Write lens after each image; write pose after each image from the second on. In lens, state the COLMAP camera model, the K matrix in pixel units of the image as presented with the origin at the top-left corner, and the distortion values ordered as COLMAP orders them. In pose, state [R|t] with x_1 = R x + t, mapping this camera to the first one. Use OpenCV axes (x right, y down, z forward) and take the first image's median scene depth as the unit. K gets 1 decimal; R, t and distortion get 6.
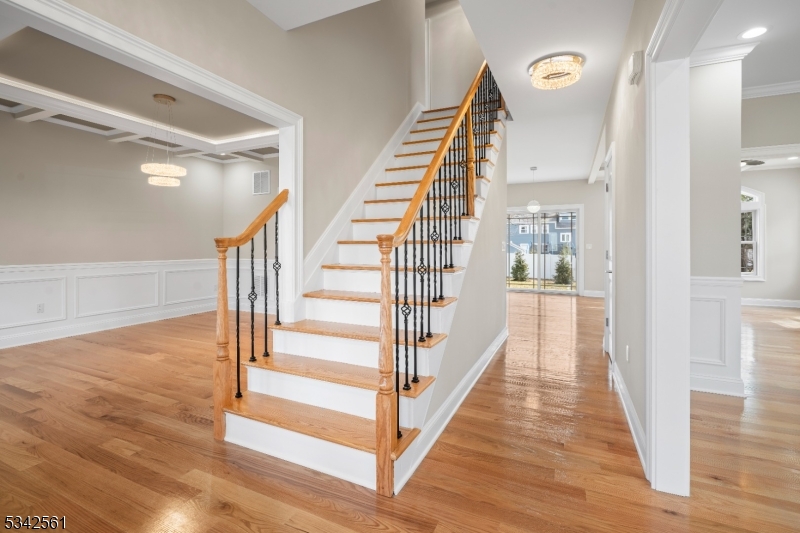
lens RADIAL K [[365.7, 0, 401.8], [0, 365.7, 247.7], [0, 0, 1]] dist [-0.007561, -0.000226]
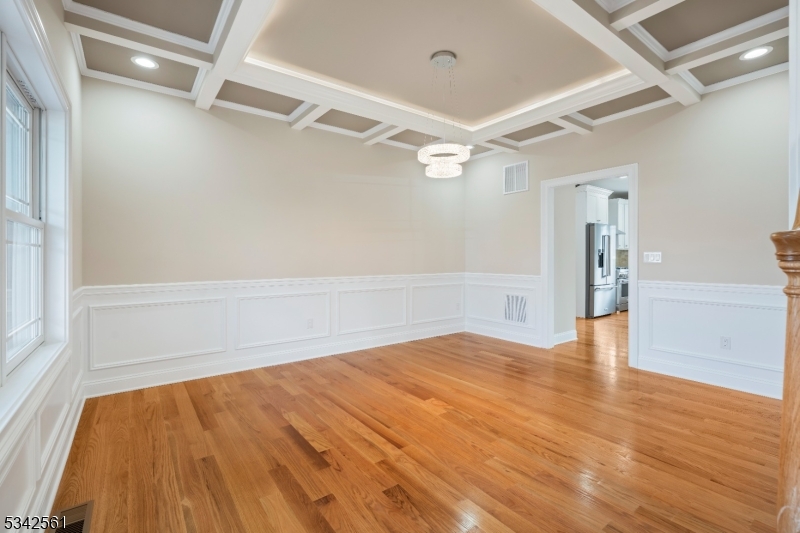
lens RADIAL K [[365.7, 0, 400.6], [0, 365.7, 262.9], [0, 0, 1]] dist [-0.007561, -0.000226]
pose [[0.878850, 0.005360, -0.477068, -0.345709], [-0.001786, 0.999967, 0.007944, -0.000214], [0.477095, -0.006129, 0.878830, 0.284041]]
